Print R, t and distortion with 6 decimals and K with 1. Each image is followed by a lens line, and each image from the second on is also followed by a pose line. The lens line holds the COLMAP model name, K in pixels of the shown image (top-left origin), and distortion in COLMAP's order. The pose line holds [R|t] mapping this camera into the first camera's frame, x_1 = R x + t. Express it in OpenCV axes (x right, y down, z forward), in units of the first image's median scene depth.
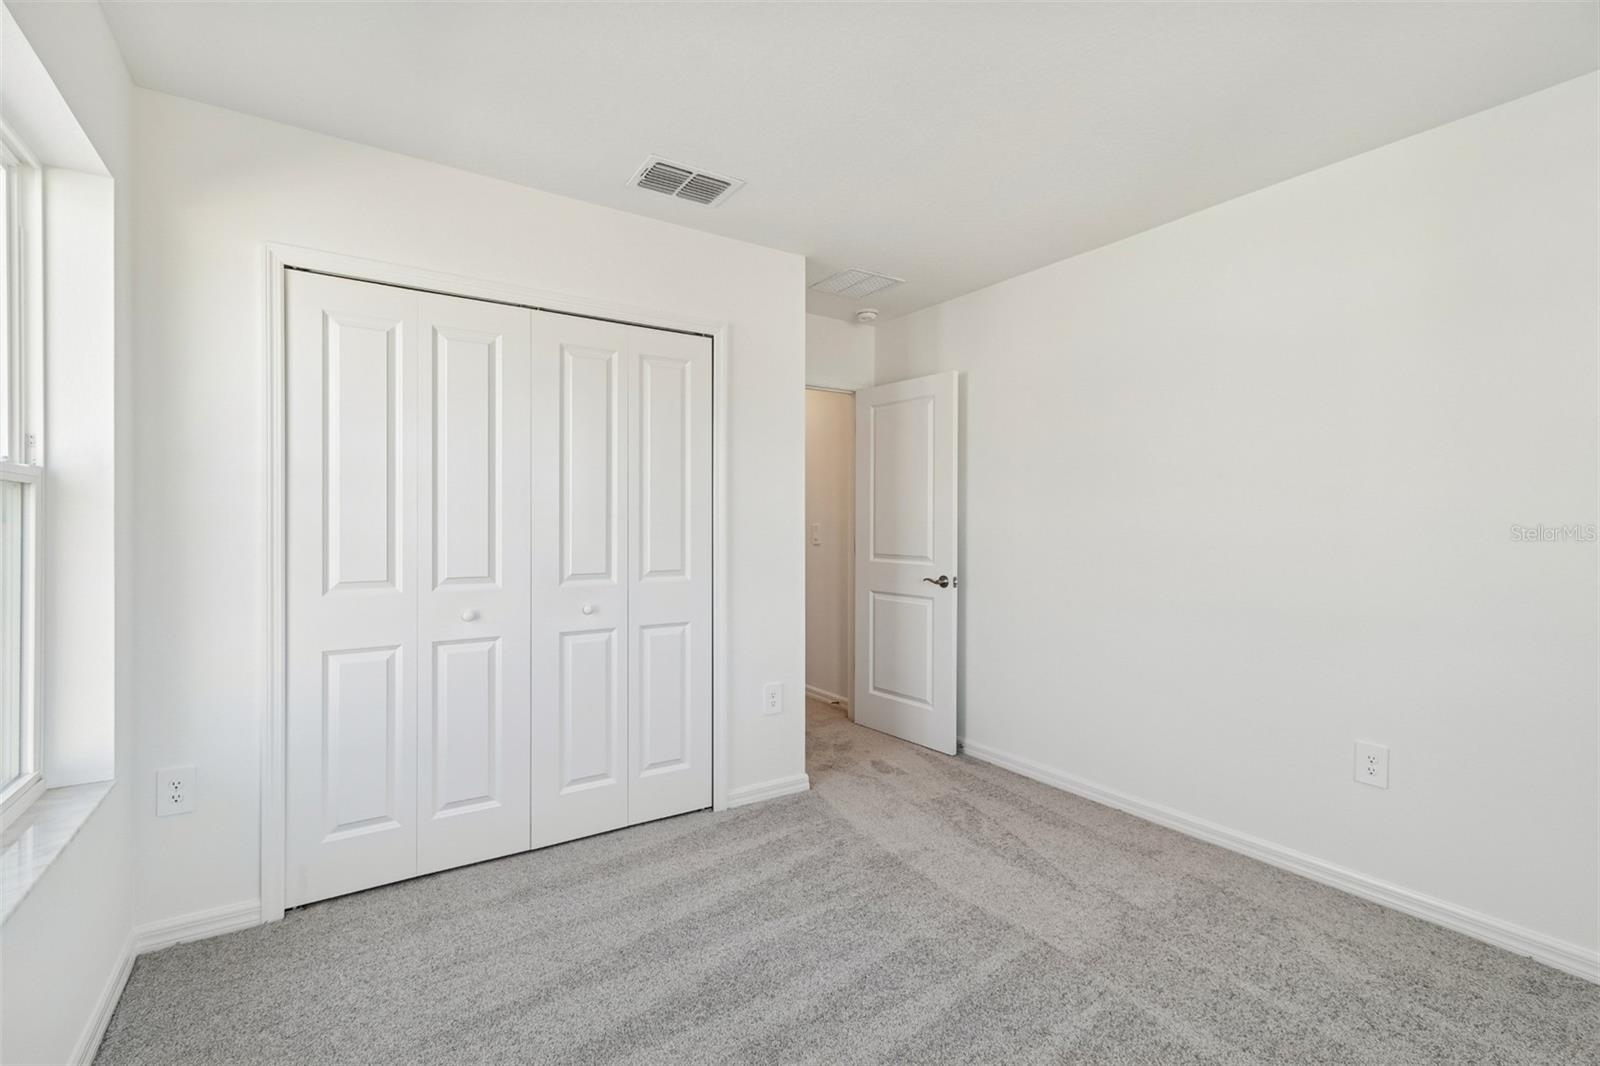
lens RADIAL K [[716.9, 0, 798.1], [0, 716.9, 519.6], [0, 0, 1]] dist [0.036260, 0.000795]
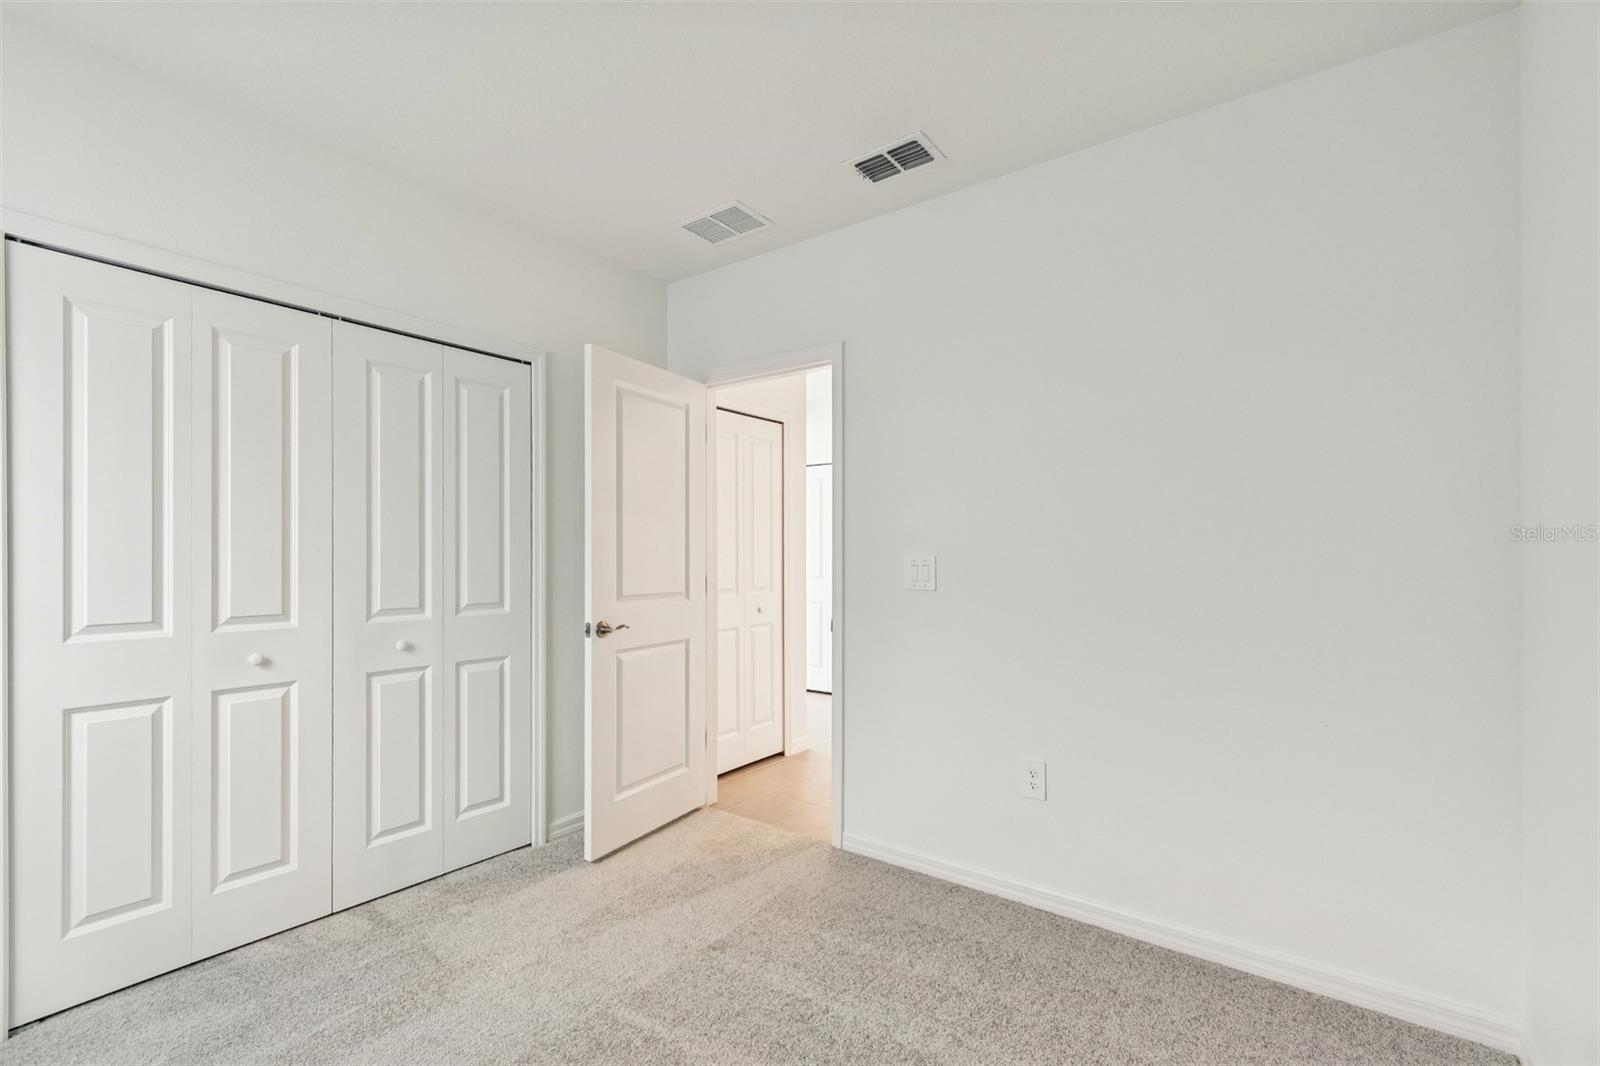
lens RADIAL K [[716.9, 0, 824.1], [0, 716.9, 558.2], [0, 0, 1]] dist [0.036260, 0.000795]
pose [[0.933541, -0.001997, 0.358466, -0.121923], [-0.001591, 0.999952, 0.009714, -0.000621], [-0.358468, -0.009639, 0.933492, -0.078158]]
